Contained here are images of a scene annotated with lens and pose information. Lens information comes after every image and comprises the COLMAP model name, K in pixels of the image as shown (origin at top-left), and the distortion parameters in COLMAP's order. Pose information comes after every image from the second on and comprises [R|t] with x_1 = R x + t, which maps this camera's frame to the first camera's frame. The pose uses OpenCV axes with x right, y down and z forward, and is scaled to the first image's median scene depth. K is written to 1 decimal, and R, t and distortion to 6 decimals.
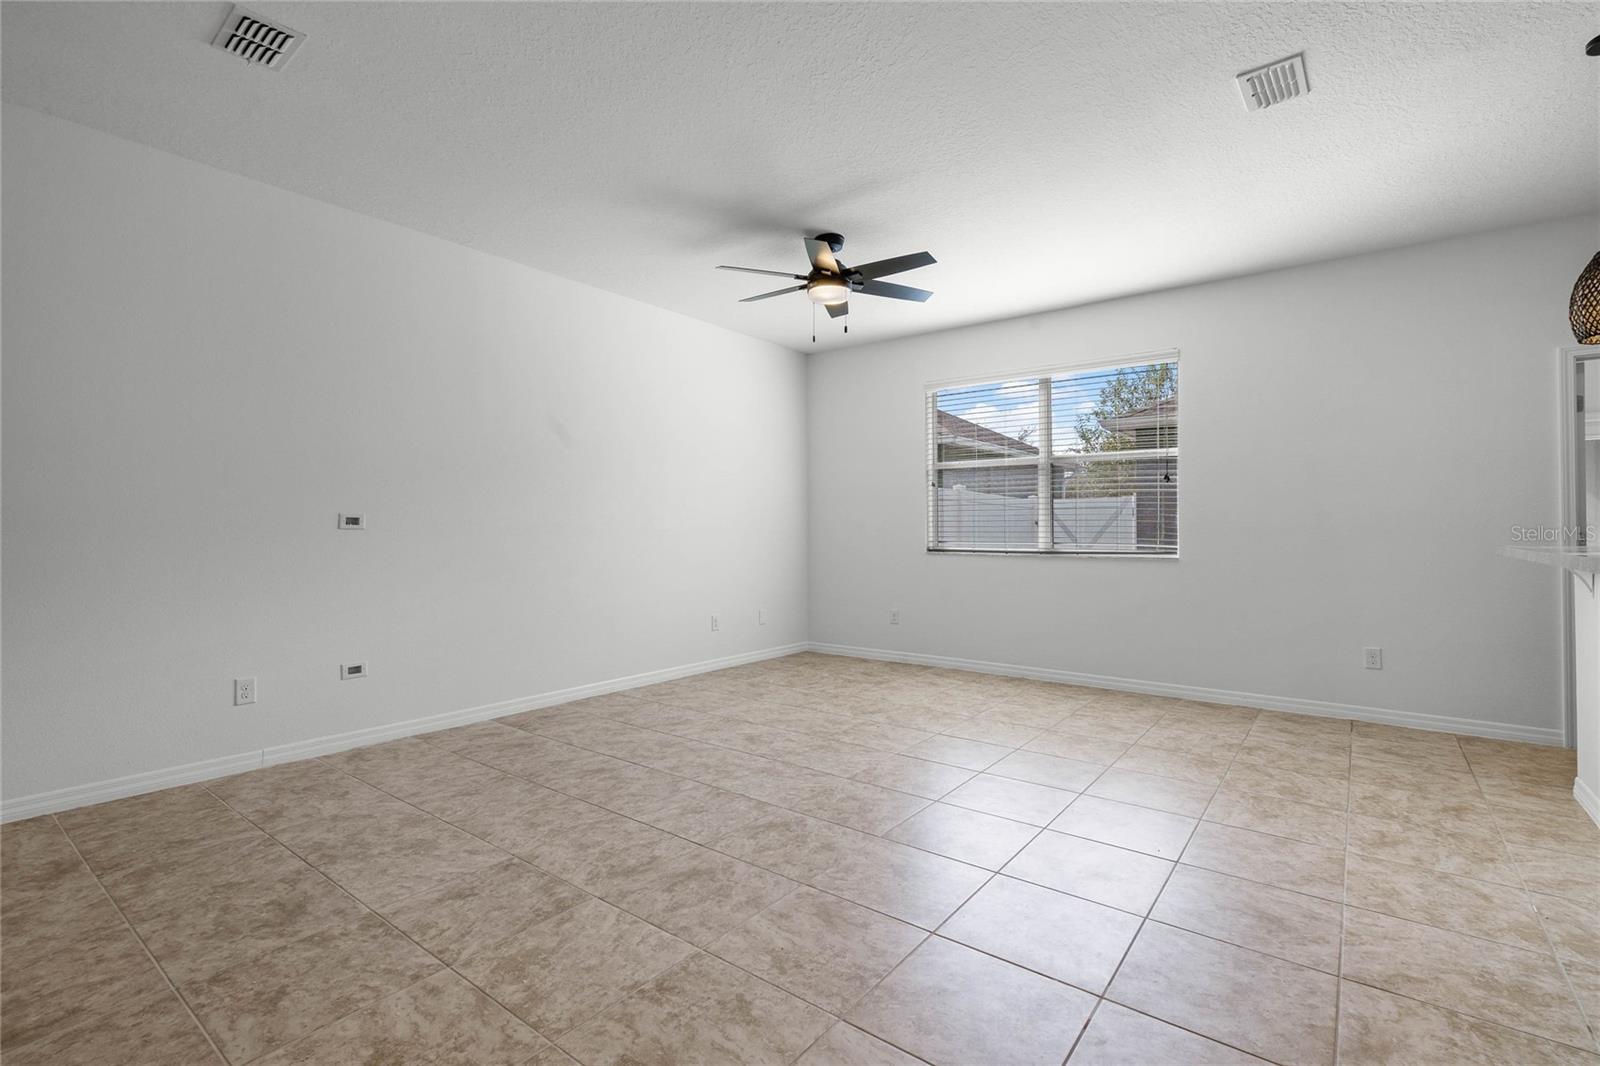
lens RADIAL K [[717.7, 0, 830.1], [0, 717.7, 507.3], [0, 0, 1]] dist [-0.011005, 0.001944]
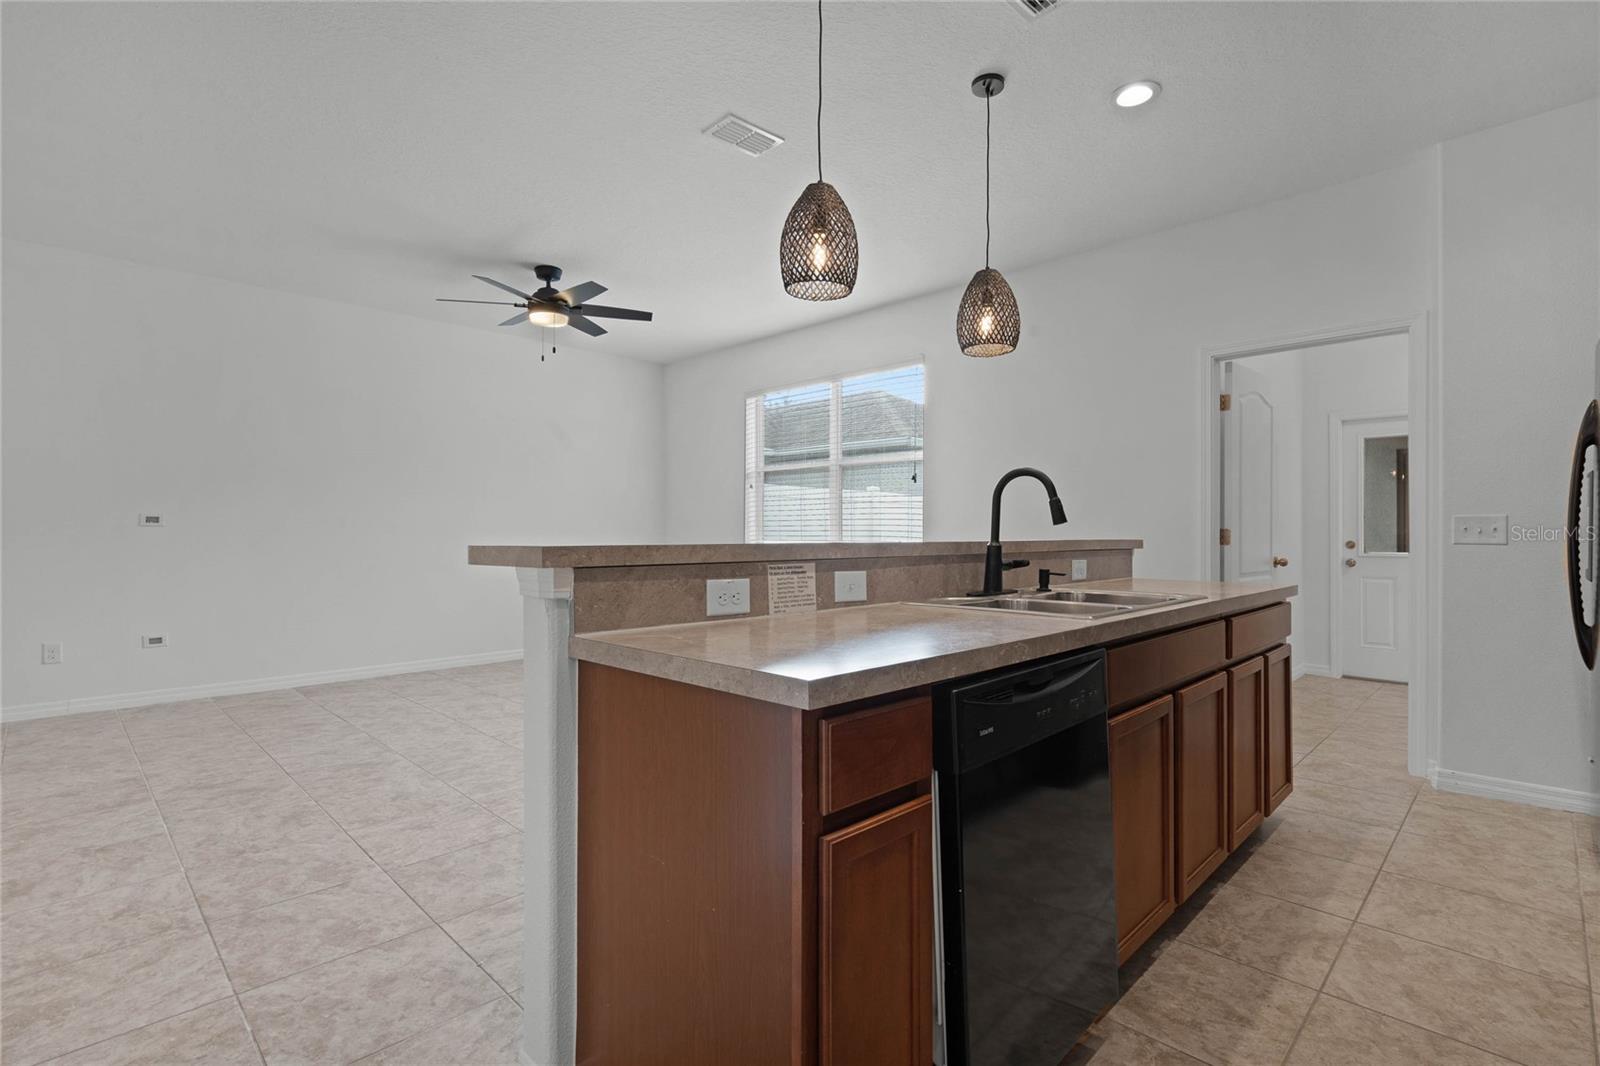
lens RADIAL K [[717.7, 0, 773.2], [0, 717.7, 519.3], [0, 0, 1]] dist [-0.011005, 0.001944]
pose [[0.993397, -0.002335, -0.114706, 0.637704], [0.003697, 0.999925, 0.011670, 0.009707], [0.114670, -0.012017, 0.993331, -0.112936]]
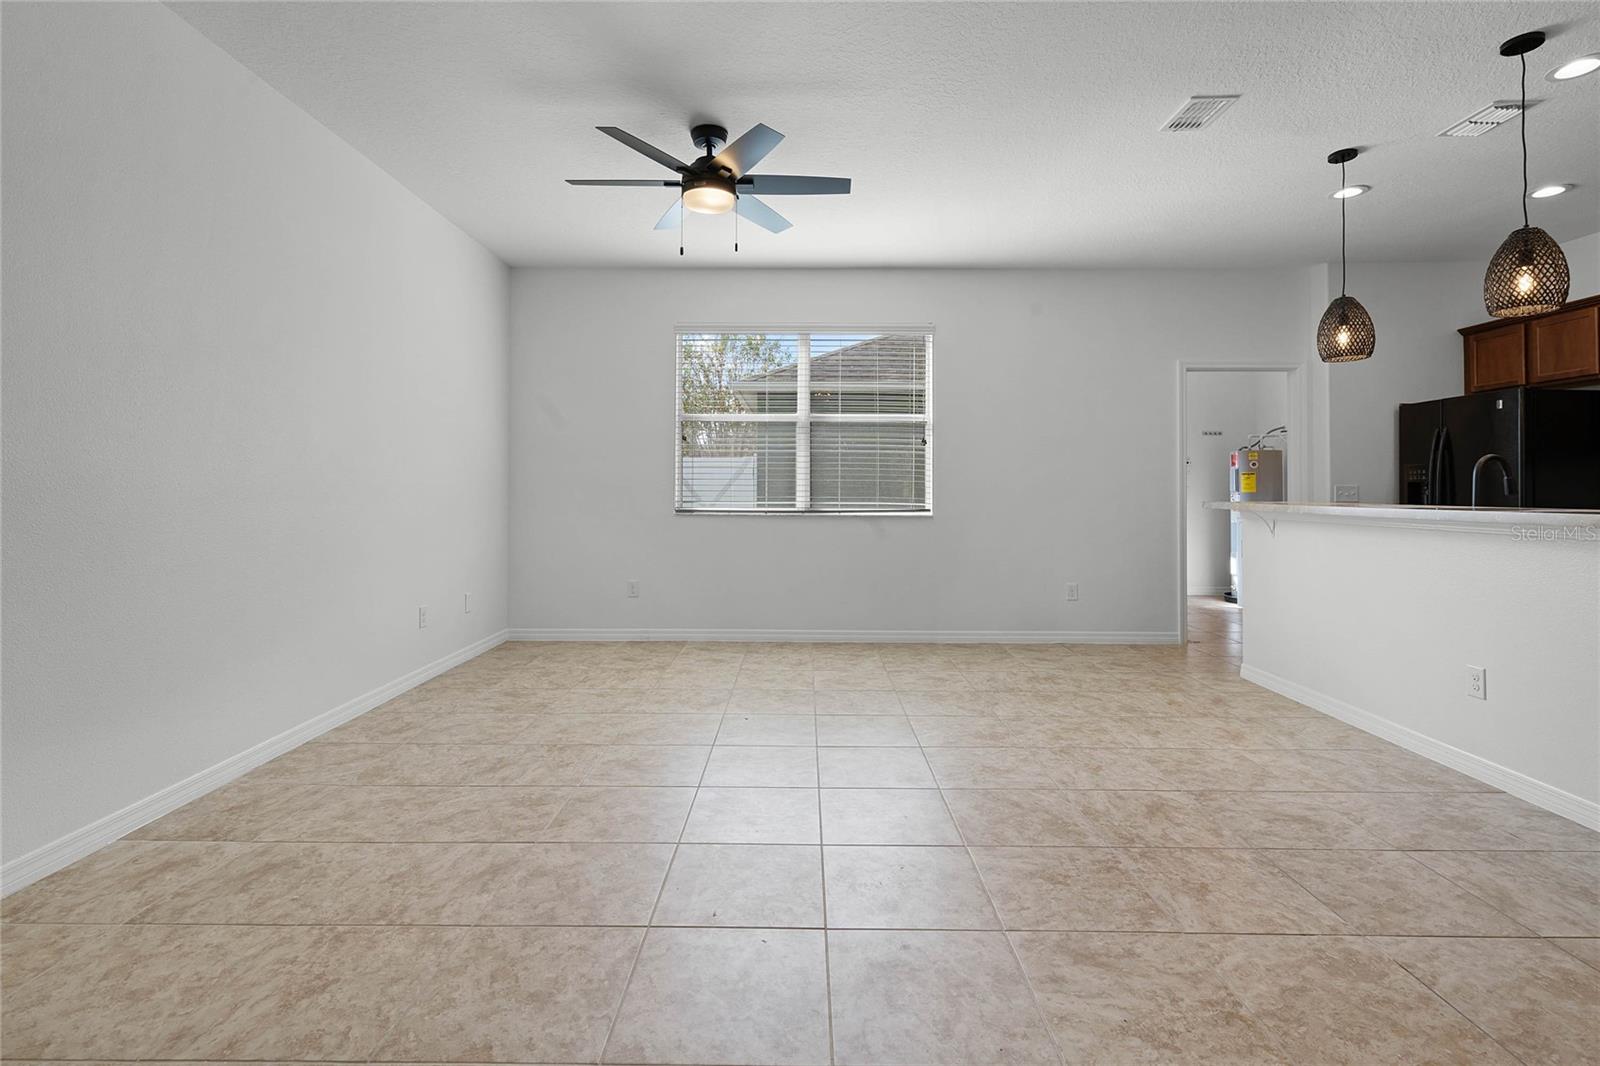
lens RADIAL K [[717.7, 0, 811.8], [0, 717.7, 477.6], [0, 0, 1]] dist [-0.011005, 0.001944]
pose [[0.811998, 0.008910, 0.583592, -0.470661], [-0.019729, 0.999731, 0.012187, 0.005485], [-0.583327, -0.021410, 0.811955, 0.329294]]
